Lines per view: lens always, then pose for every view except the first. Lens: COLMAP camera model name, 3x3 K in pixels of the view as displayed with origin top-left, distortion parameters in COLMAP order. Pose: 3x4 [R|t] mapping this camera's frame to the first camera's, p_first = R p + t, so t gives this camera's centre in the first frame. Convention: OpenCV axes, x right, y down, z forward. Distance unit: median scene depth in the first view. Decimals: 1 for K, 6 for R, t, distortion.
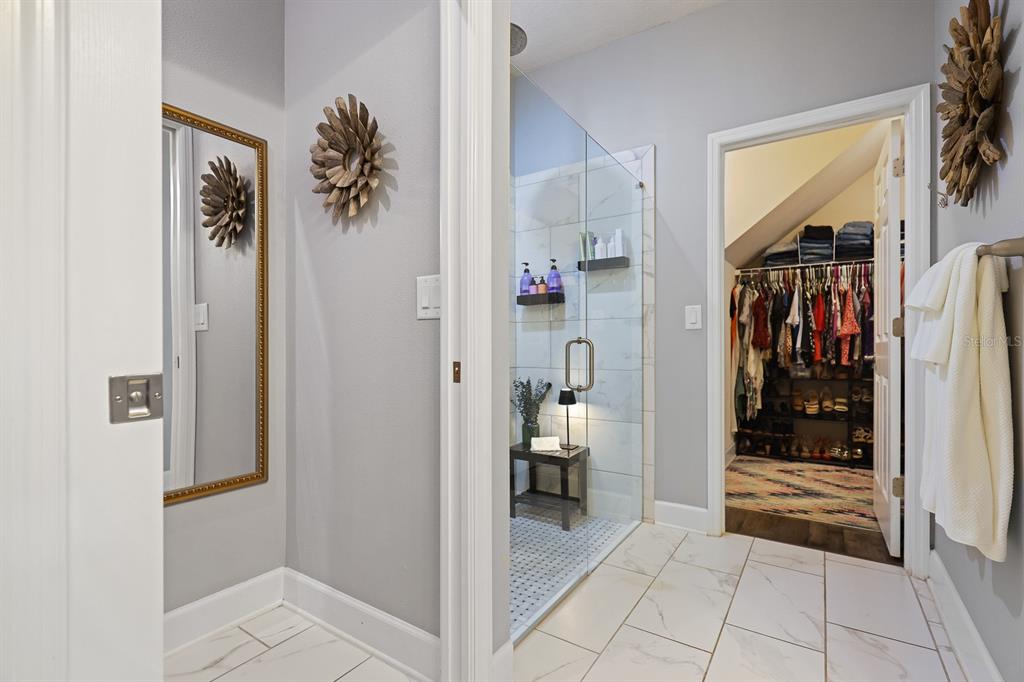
lens RADIAL K [[467.5, 0, 512.1], [0, 467.5, 346.4], [0, 0, 1]] dist [-0.000383, -0.000384]
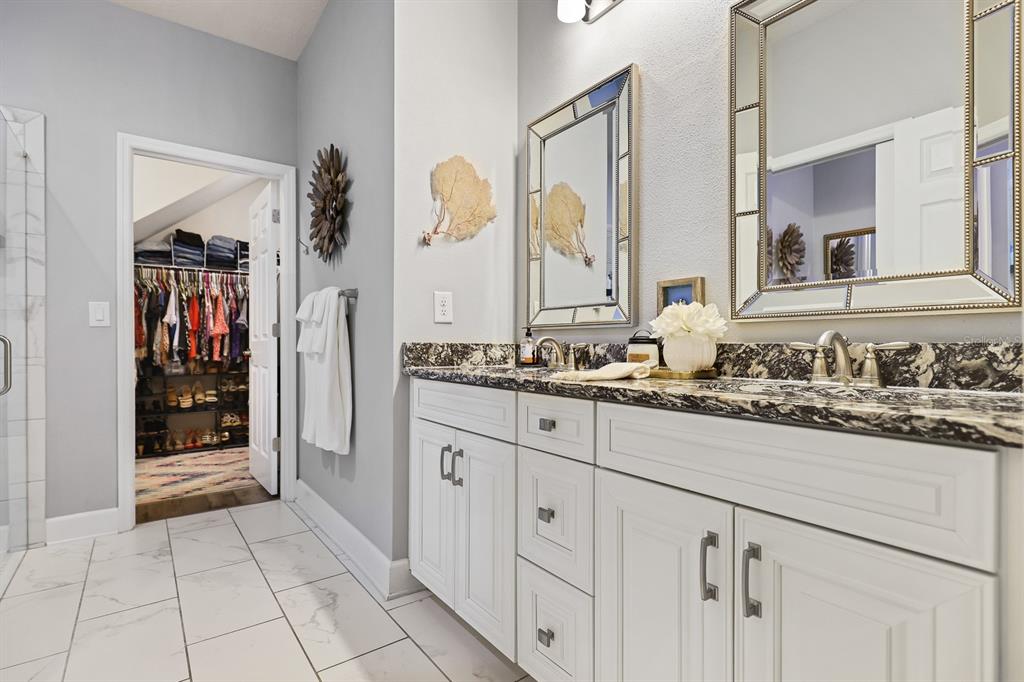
lens RADIAL K [[511.9, 0, 509.9], [0, 511.9, 343.2], [0, 0, 1]] dist [-0.002114, -0.000140]
pose [[0.349215, 0.001114, 0.937042, -0.205955], [0.002703, 0.999994, -0.002196, 0.001721], [-0.937039, 0.003300, 0.349210, -0.109422]]
